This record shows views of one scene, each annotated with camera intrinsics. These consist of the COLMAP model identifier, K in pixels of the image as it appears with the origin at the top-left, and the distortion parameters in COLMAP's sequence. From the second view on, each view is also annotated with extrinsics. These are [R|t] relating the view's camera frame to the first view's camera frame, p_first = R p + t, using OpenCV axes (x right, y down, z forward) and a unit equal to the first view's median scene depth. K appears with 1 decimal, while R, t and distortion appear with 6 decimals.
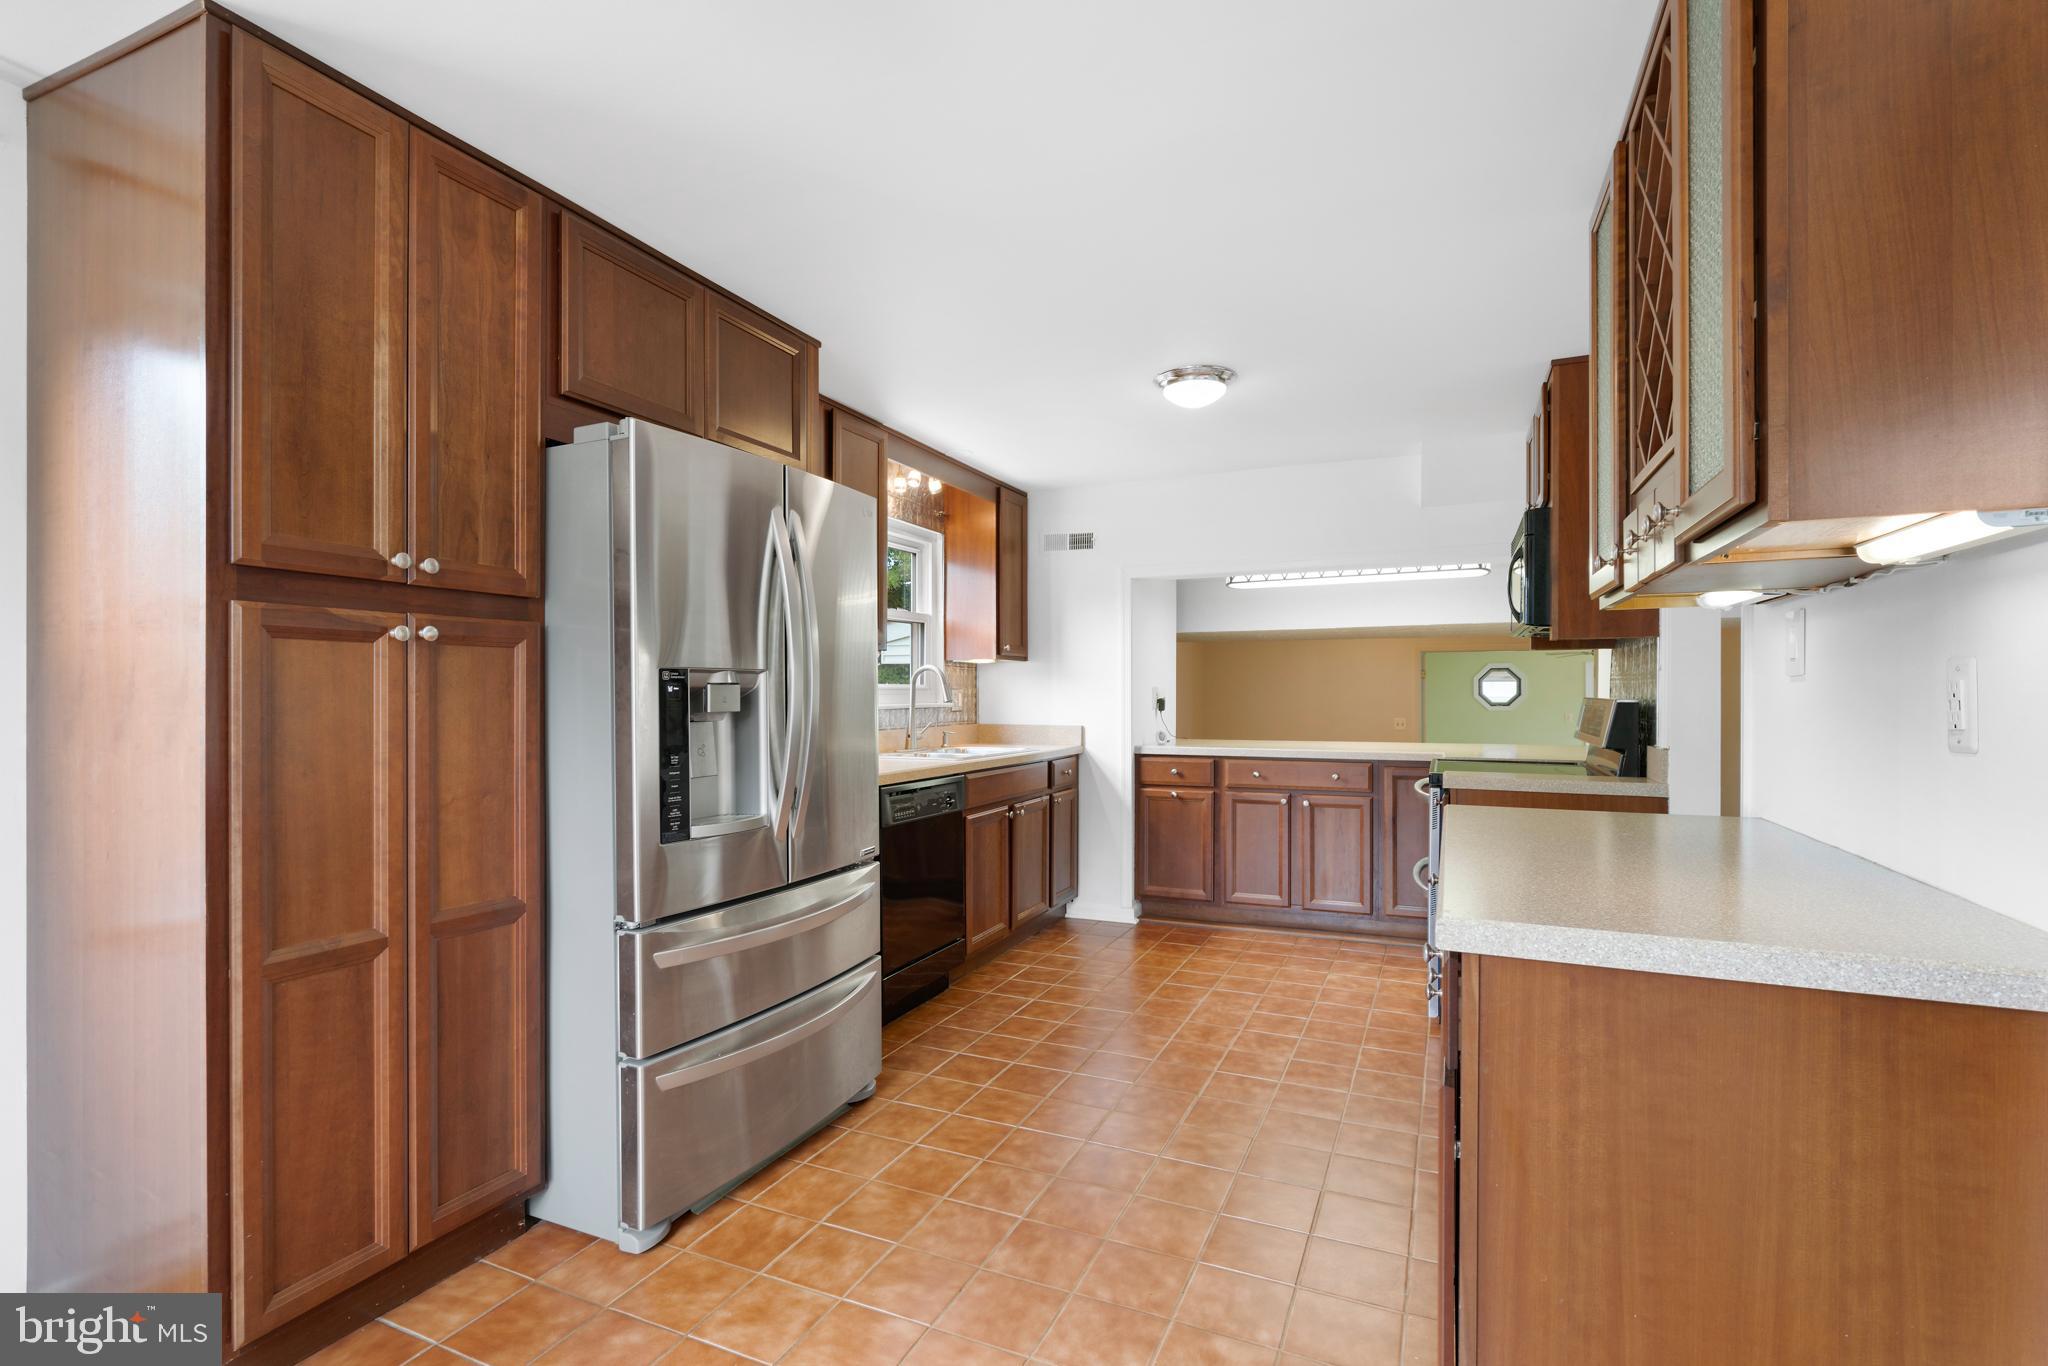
lens RADIAL K [[932.8, 0, 1022.3], [0, 932.8, 690.5], [0, 0, 1]] dist [-0.006753, 0.002414]
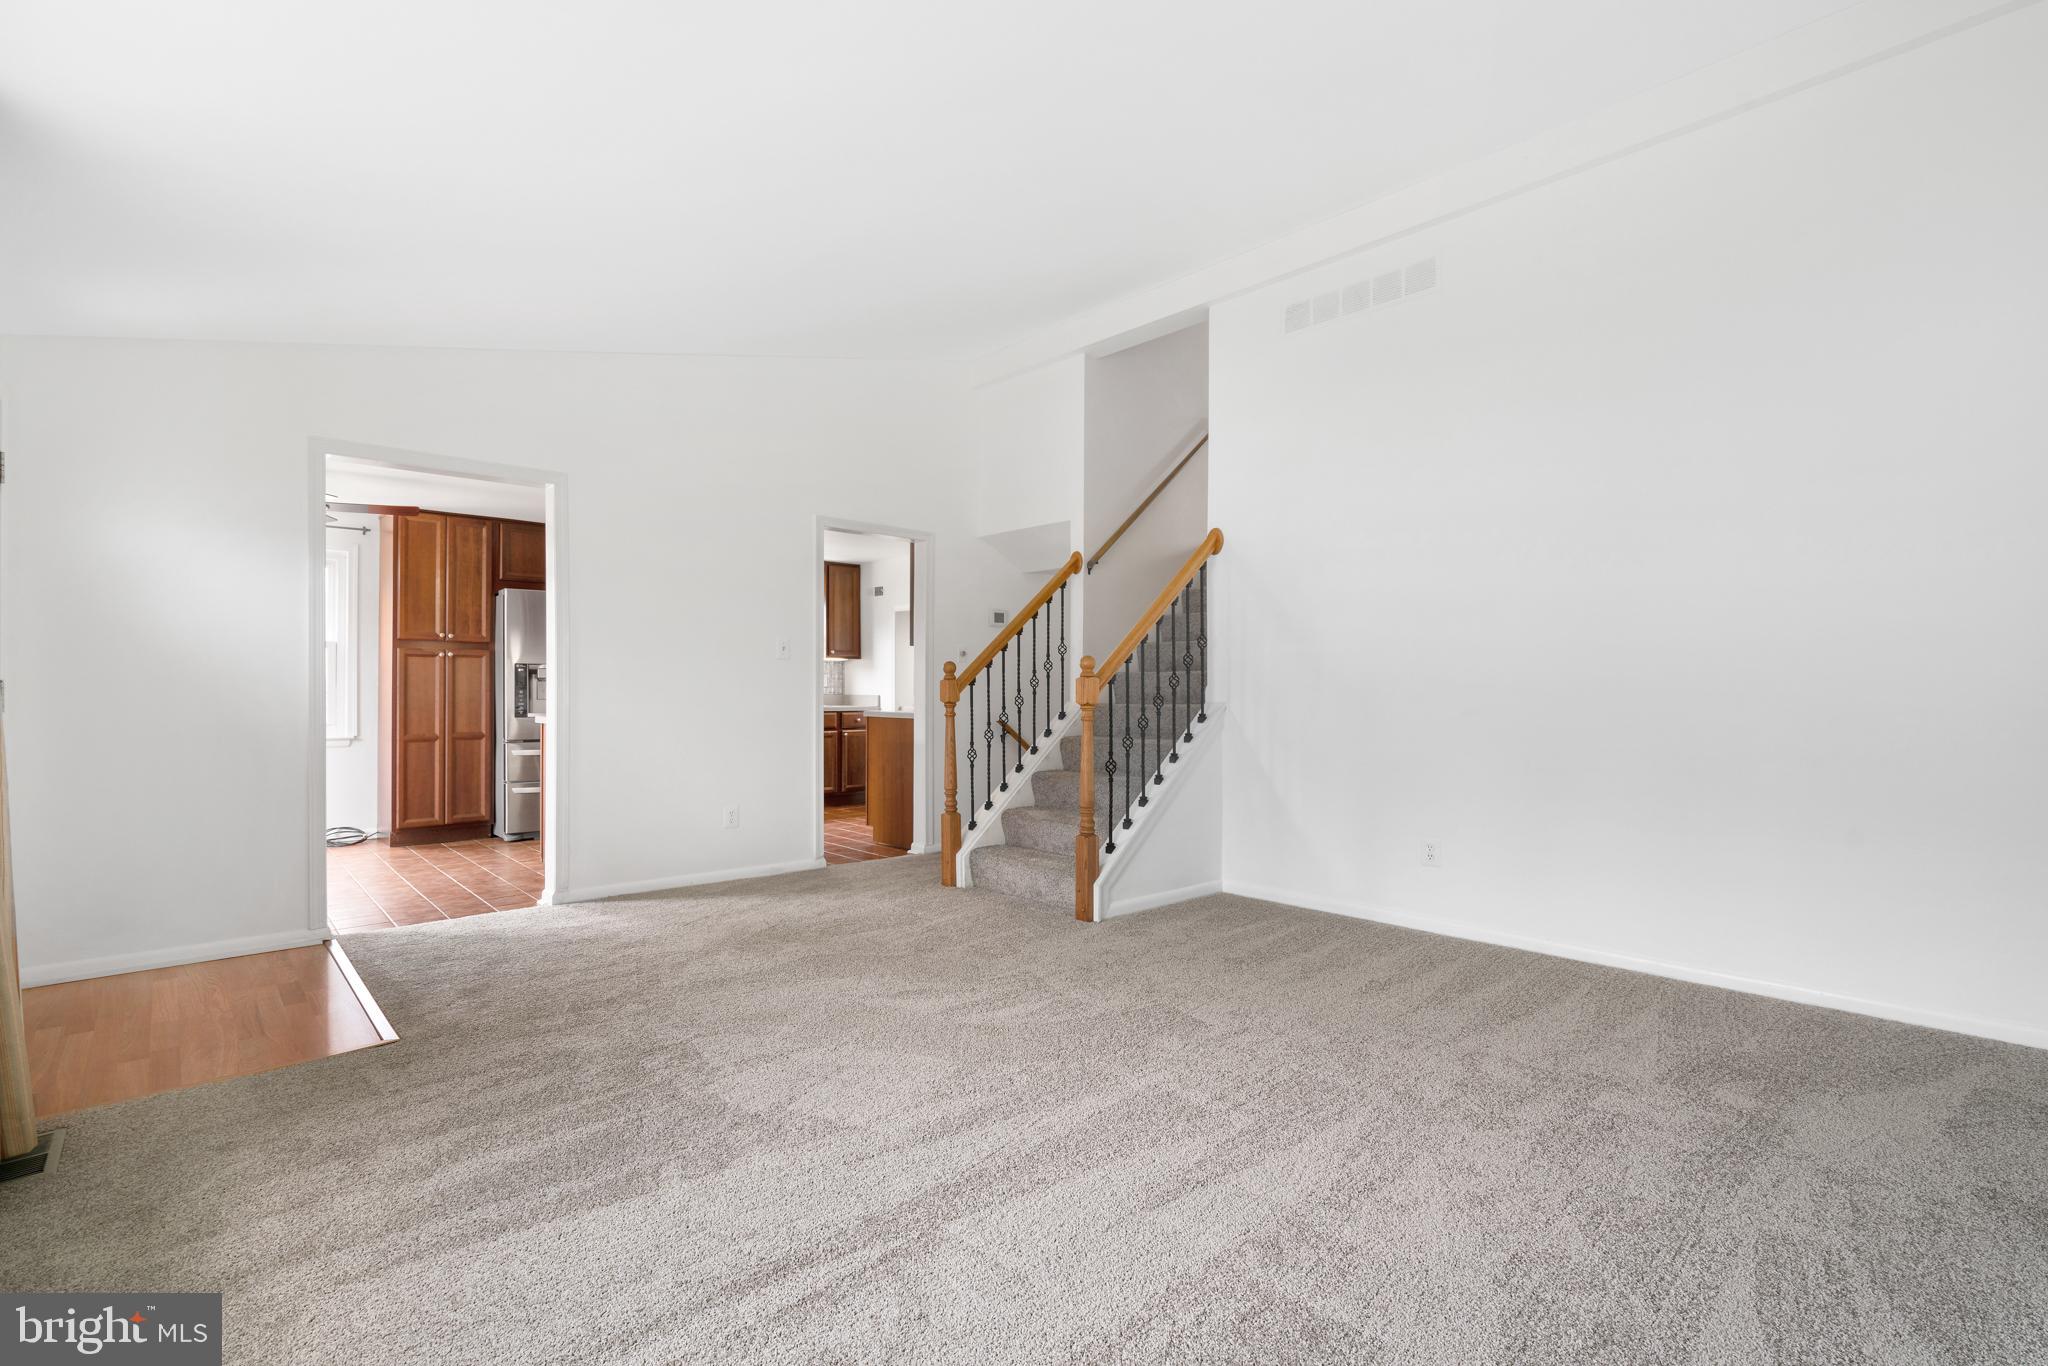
lens RADIAL K [[932.8, 0, 1033.6], [0, 932.8, 684.8], [0, 0, 1]] dist [-0.006753, 0.002414]
pose [[0.923601, 0.001070, -0.383353, 2.740326], [-0.002160, 0.999995, -0.002413, 0.058830], [0.383348, 0.003057, 0.923599, -1.425670]]
